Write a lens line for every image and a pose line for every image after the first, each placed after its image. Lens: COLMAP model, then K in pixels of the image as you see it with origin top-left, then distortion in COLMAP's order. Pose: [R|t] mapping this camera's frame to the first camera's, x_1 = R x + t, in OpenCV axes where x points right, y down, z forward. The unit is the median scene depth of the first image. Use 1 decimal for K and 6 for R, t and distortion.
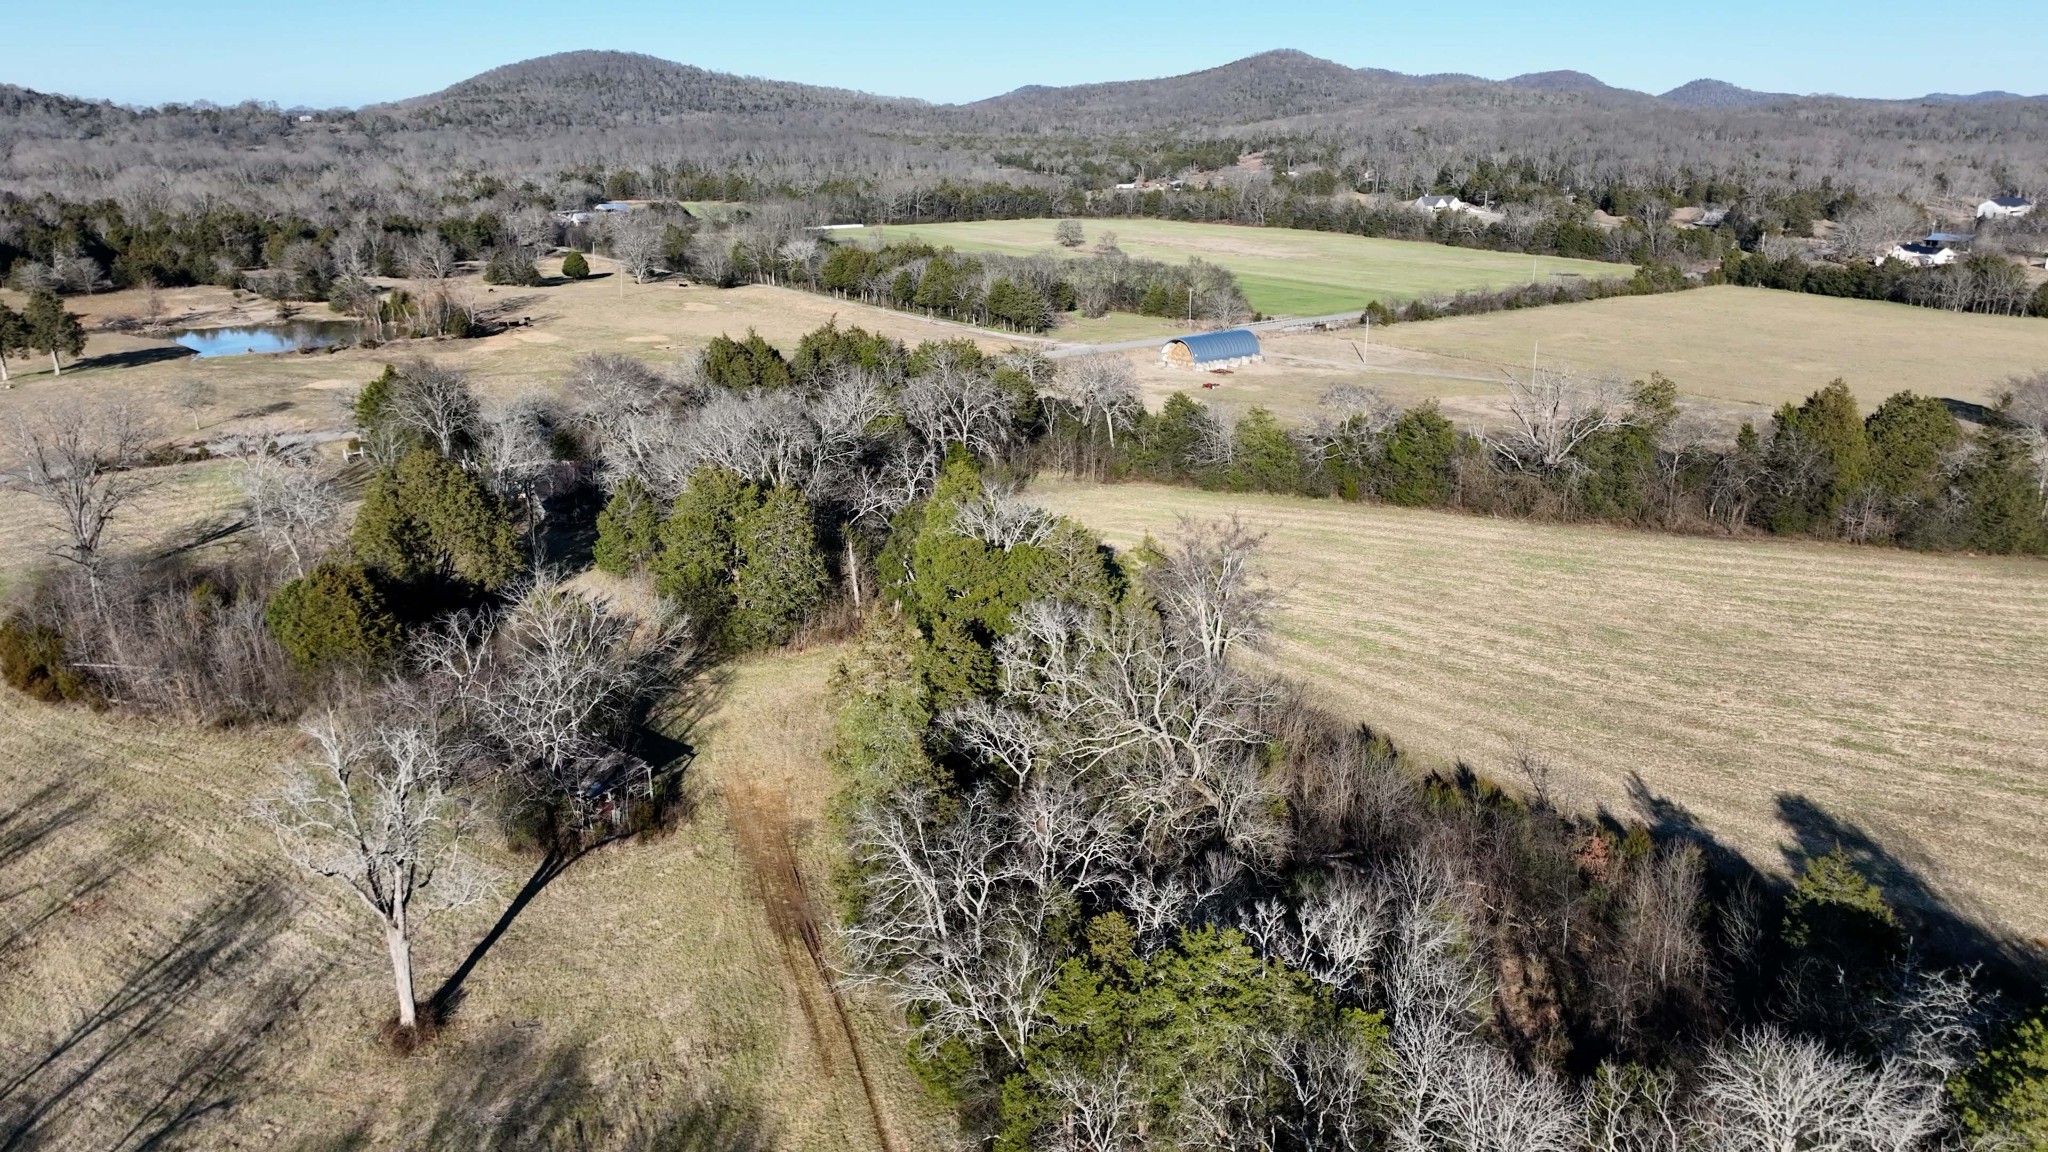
lens RADIAL K [[1447.7, 0, 1019.7], [0, 1447.7, 575.7], [0, 0, 1]] dist [-0.006253, 0.025376]
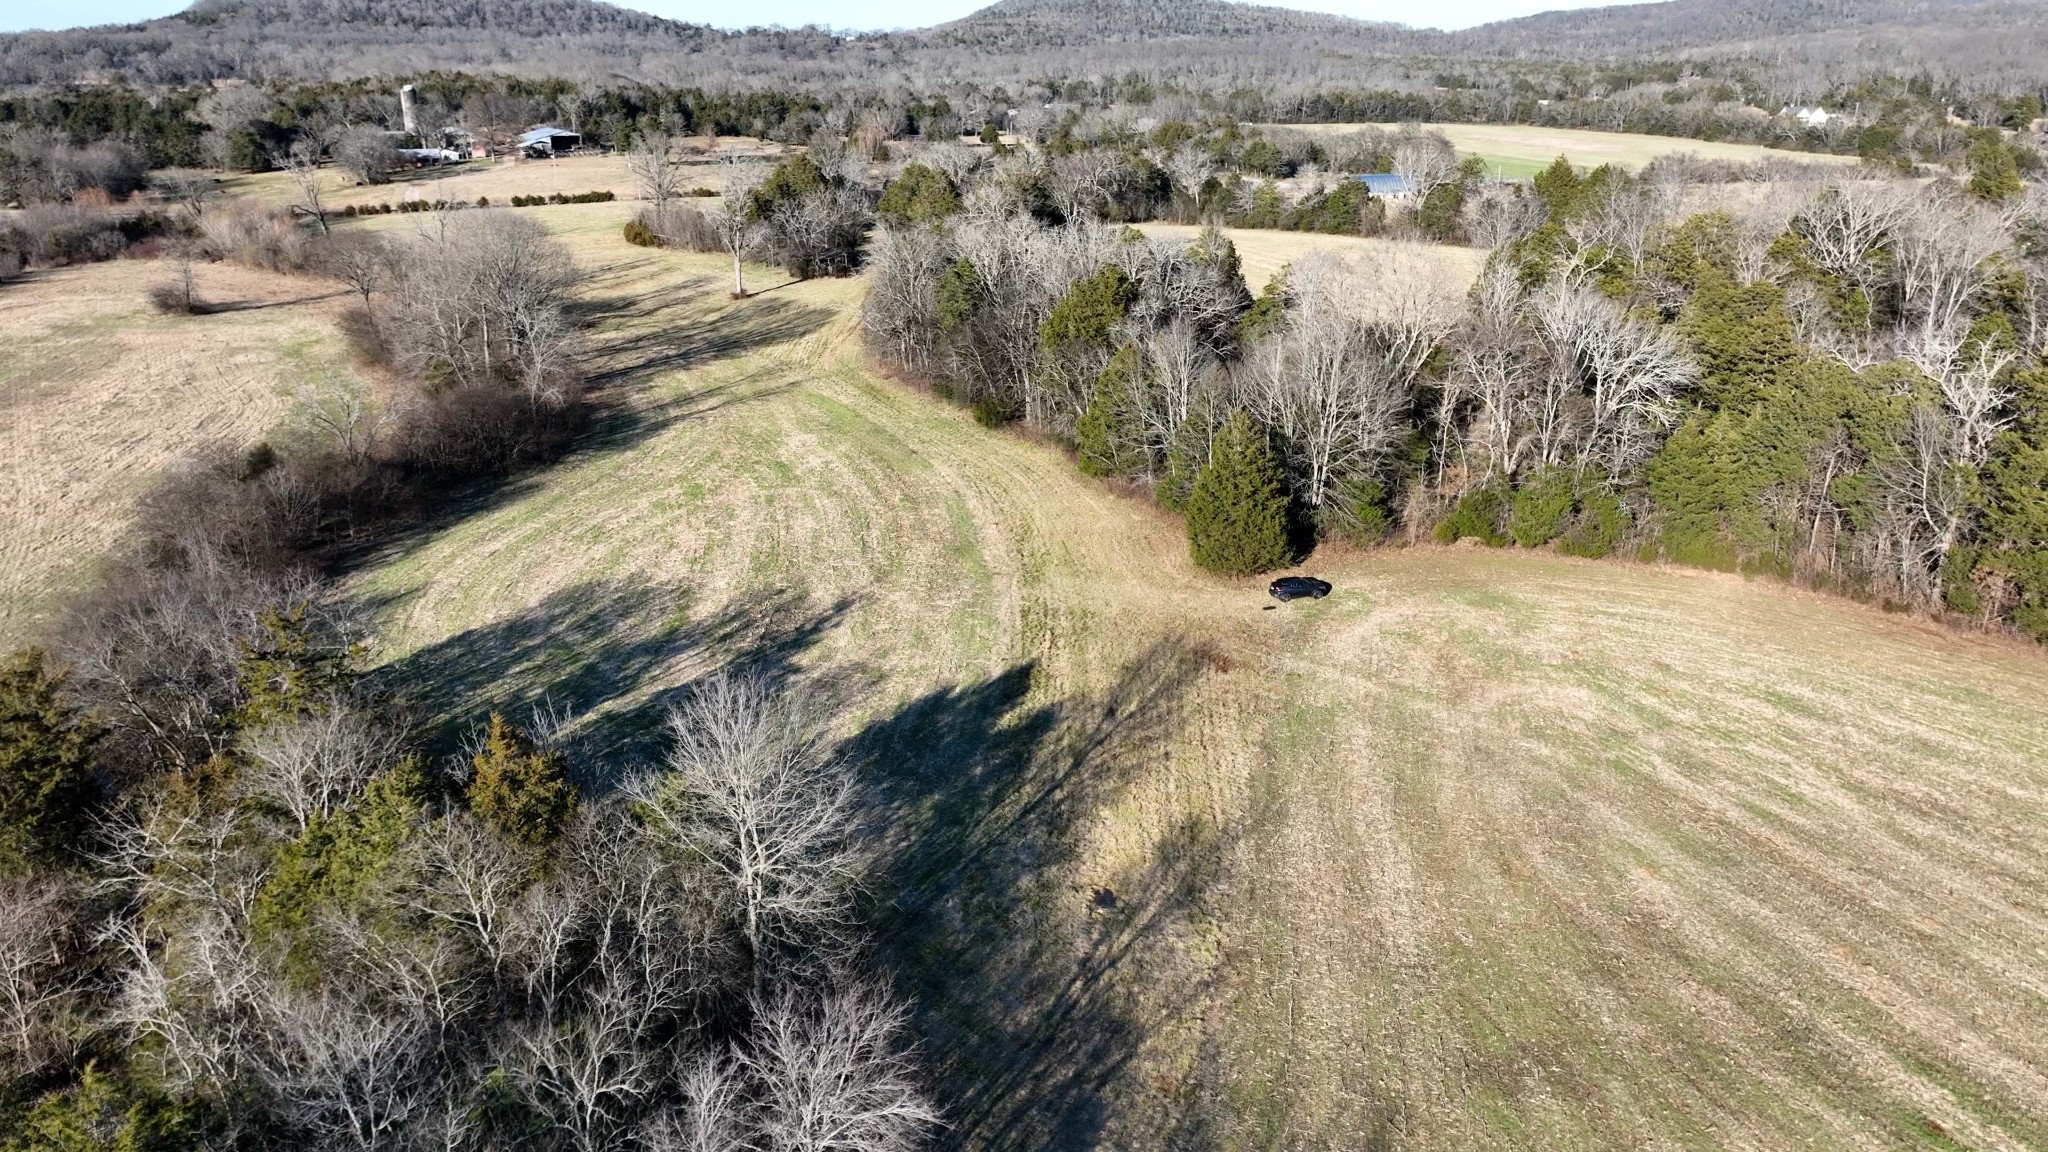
lens RADIAL K [[1447.7, 0, 1030.1], [0, 1447.7, 576.6], [0, 0, 1]] dist [-0.006253, 0.025376]
pose [[0.944016, 0.116592, -0.308611, 0.077376], [-0.103086, 0.992875, 0.059773, 0.044282], [0.313381, -0.024613, 0.949308, -0.113229]]
